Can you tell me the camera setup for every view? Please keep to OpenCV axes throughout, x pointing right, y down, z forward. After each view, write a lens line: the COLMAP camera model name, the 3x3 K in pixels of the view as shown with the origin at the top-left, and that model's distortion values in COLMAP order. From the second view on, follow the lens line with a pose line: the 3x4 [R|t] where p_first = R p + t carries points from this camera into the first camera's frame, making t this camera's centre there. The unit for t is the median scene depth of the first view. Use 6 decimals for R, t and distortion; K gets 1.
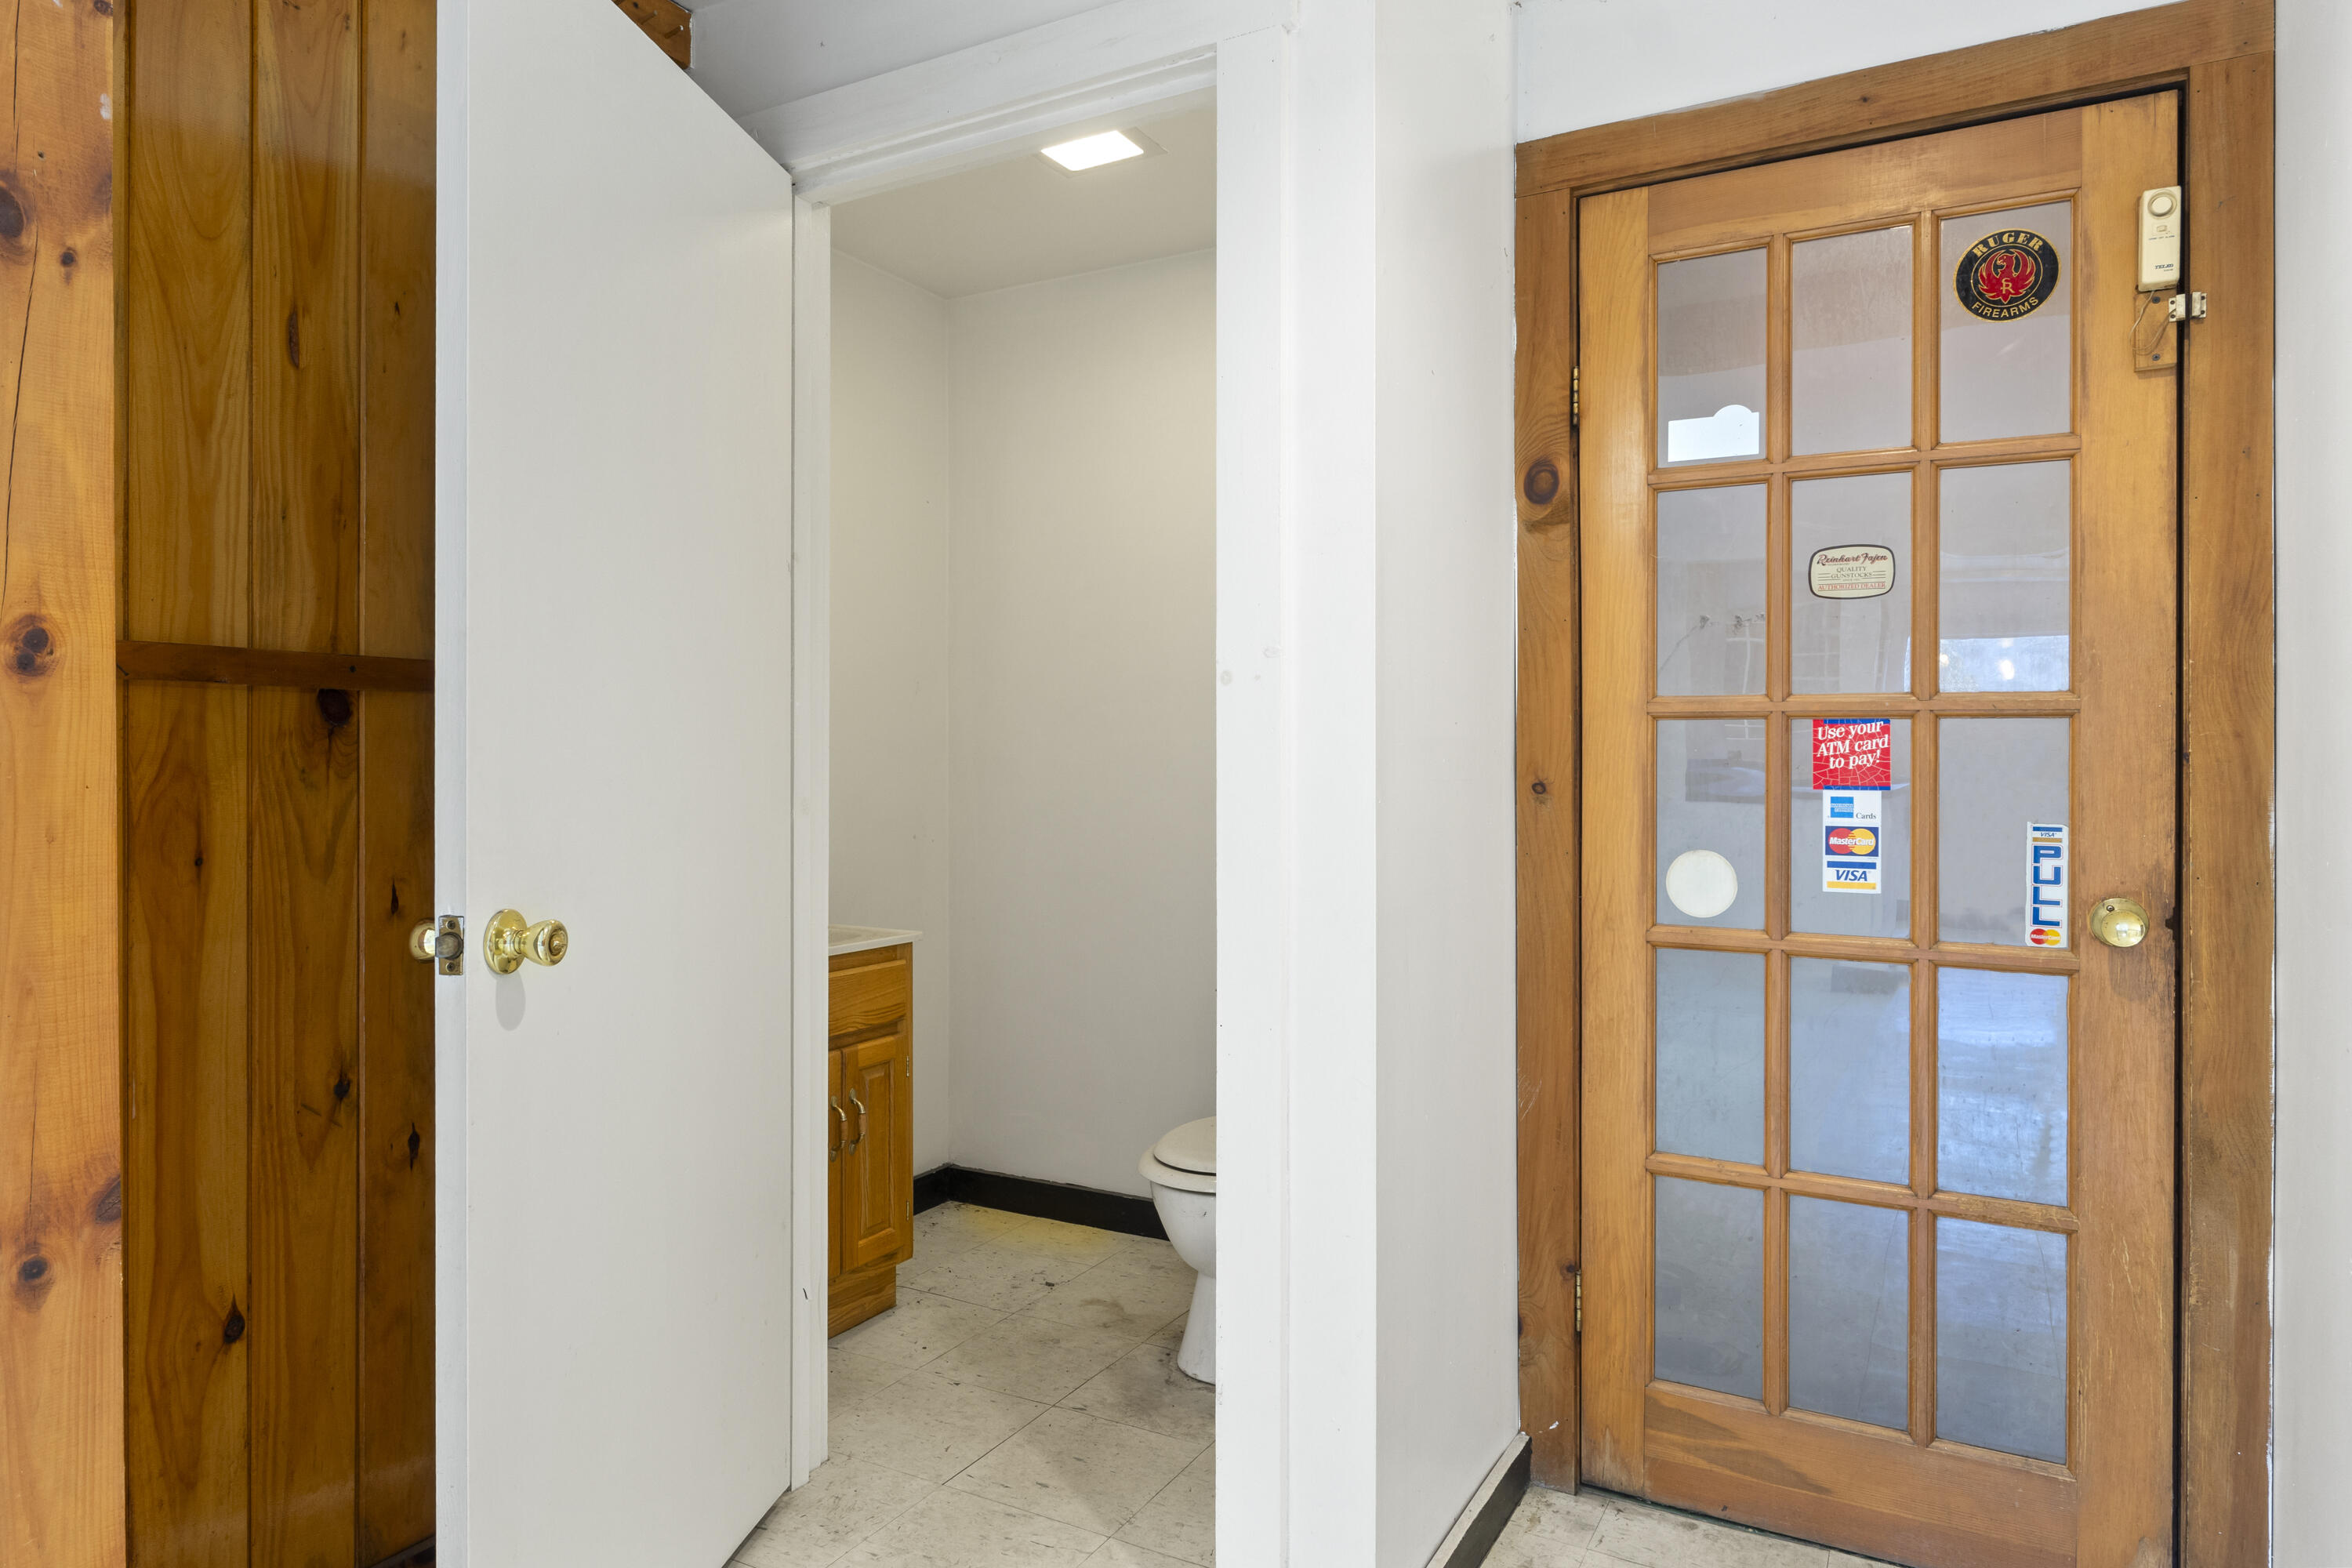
lens RADIAL K [[1426.5, 0, 1170.9], [0, 1426.5, 761.0], [0, 0, 1]] dist [-0.008149, 0.004179]
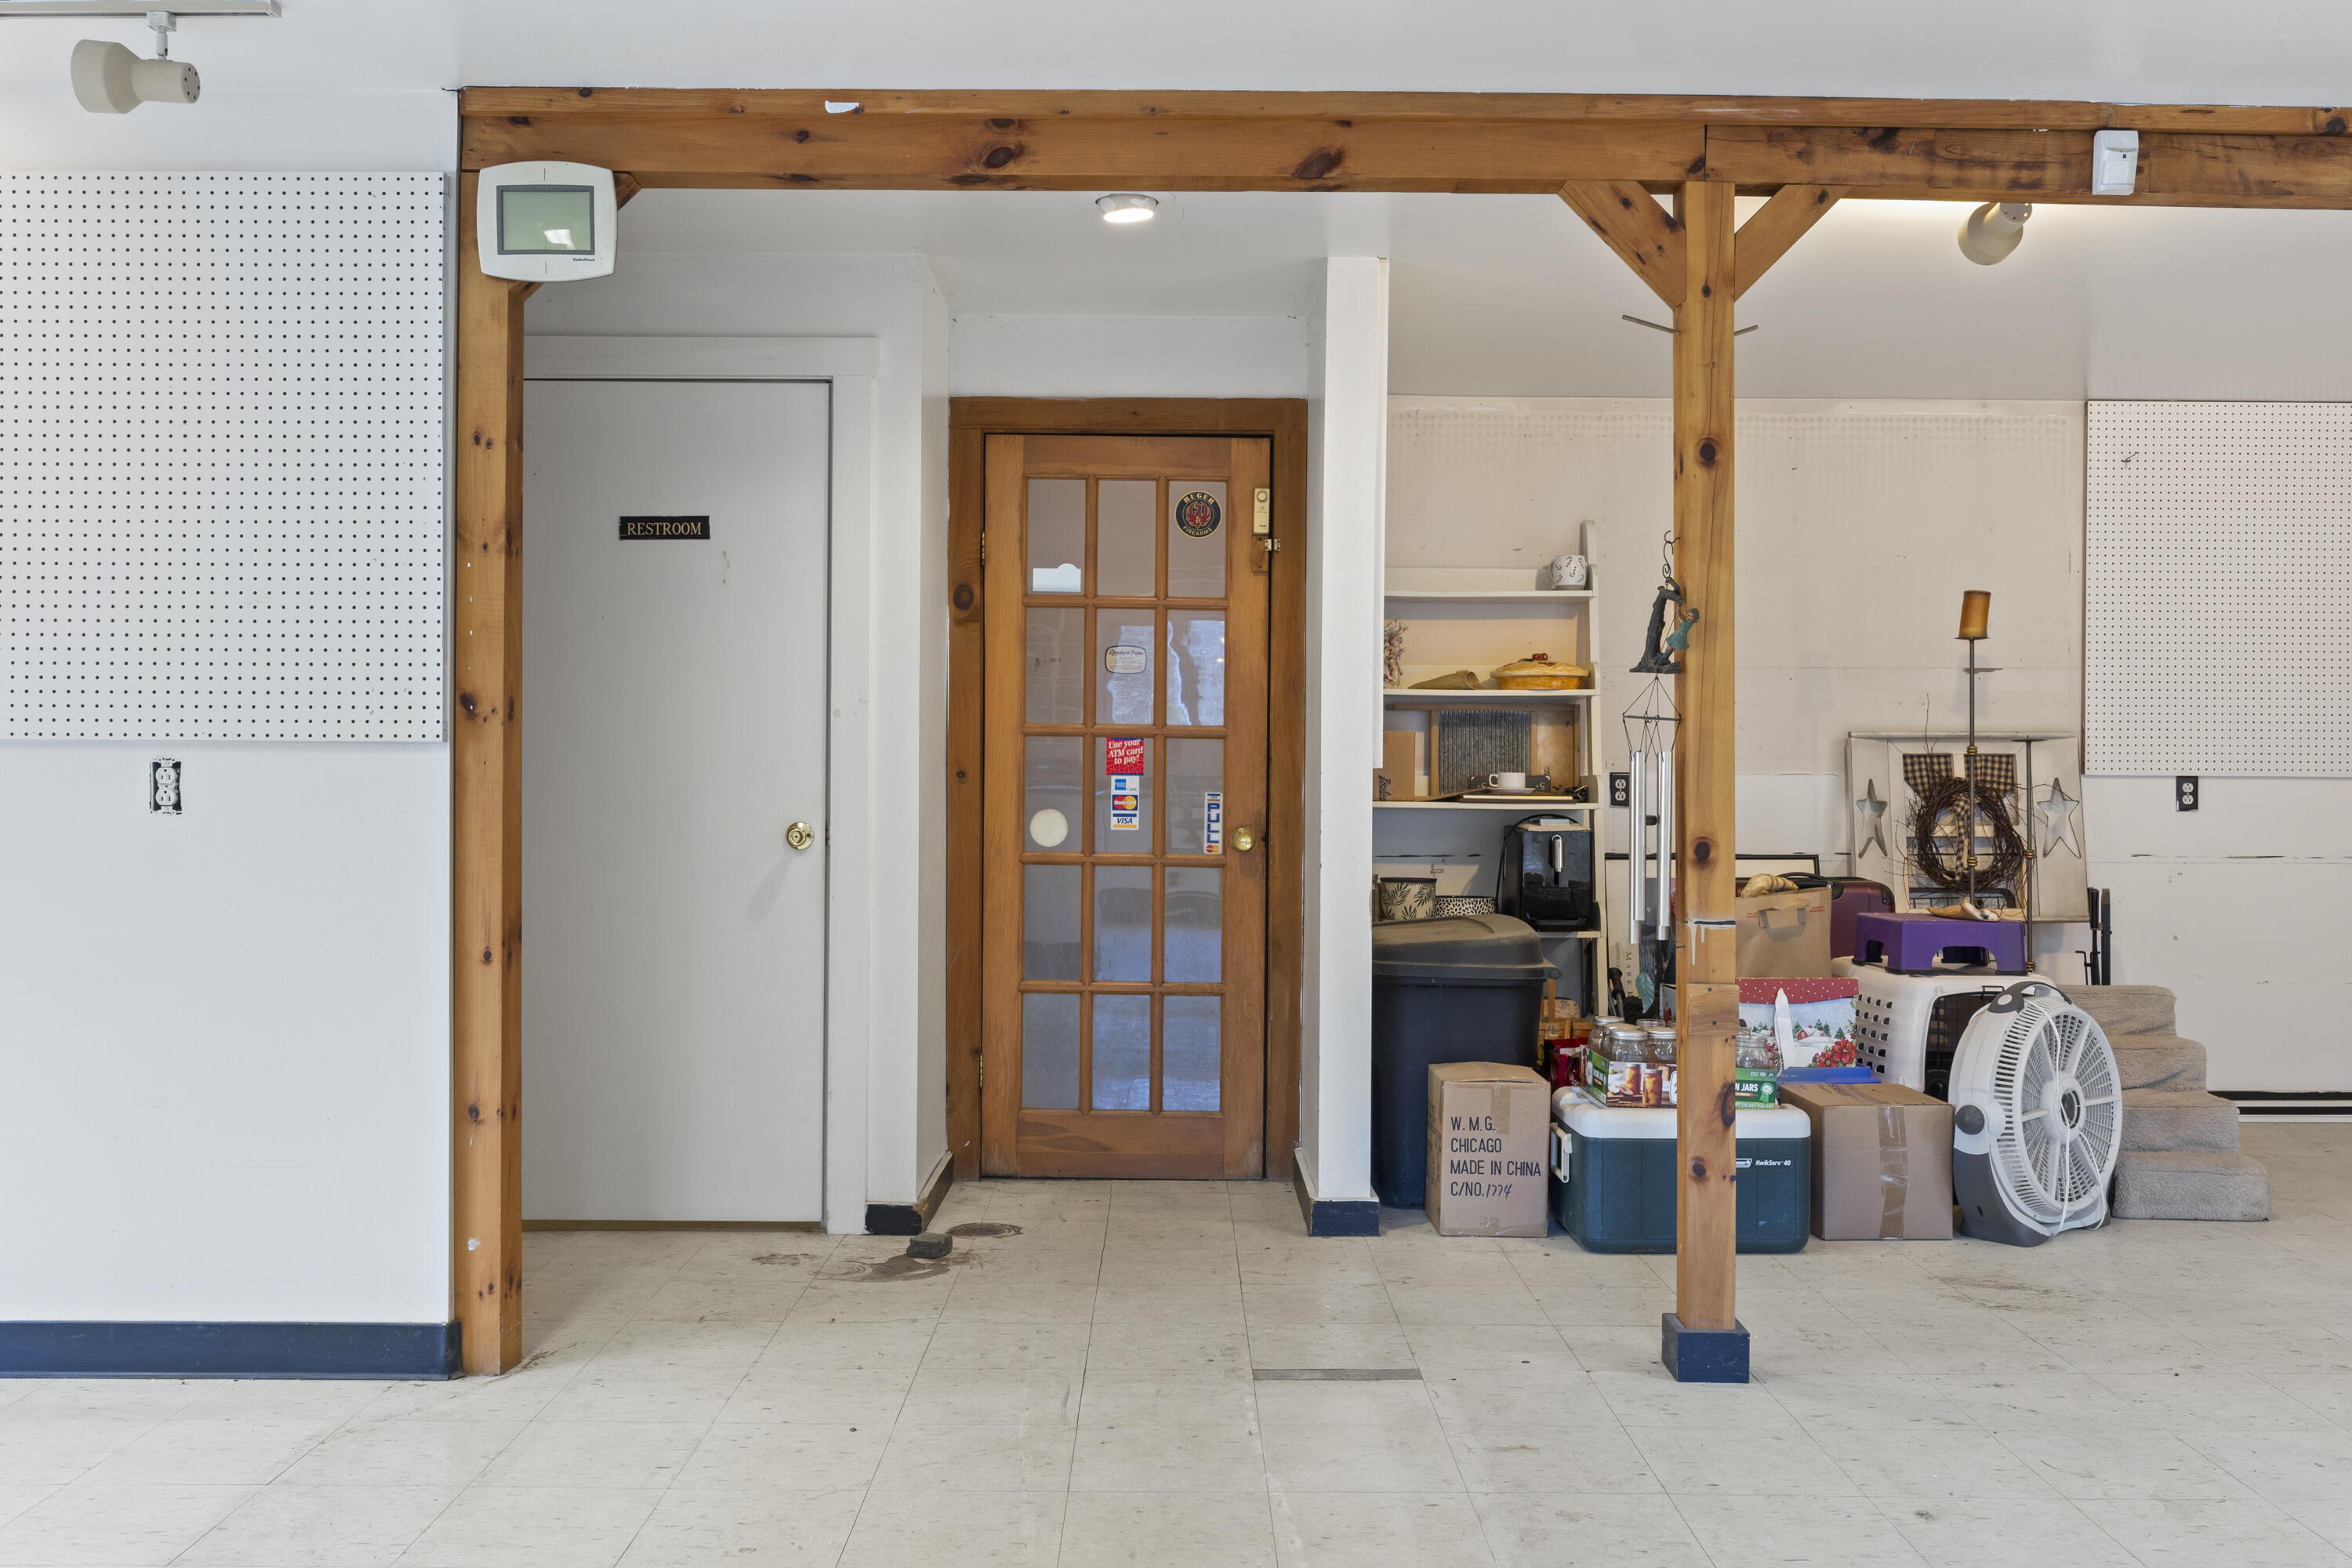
lens RADIAL K [[2033.0, 0, 1177.2], [0, 2033.0, 779.9], [0, 0, 1]] dist [-0.000202, -0.000015]
pose [[0.875649, 0.003003, 0.482939, -0.749027], [-0.007415, 0.999946, 0.007227, 0.006239], [-0.482891, -0.009910, 0.875624, -1.367442]]
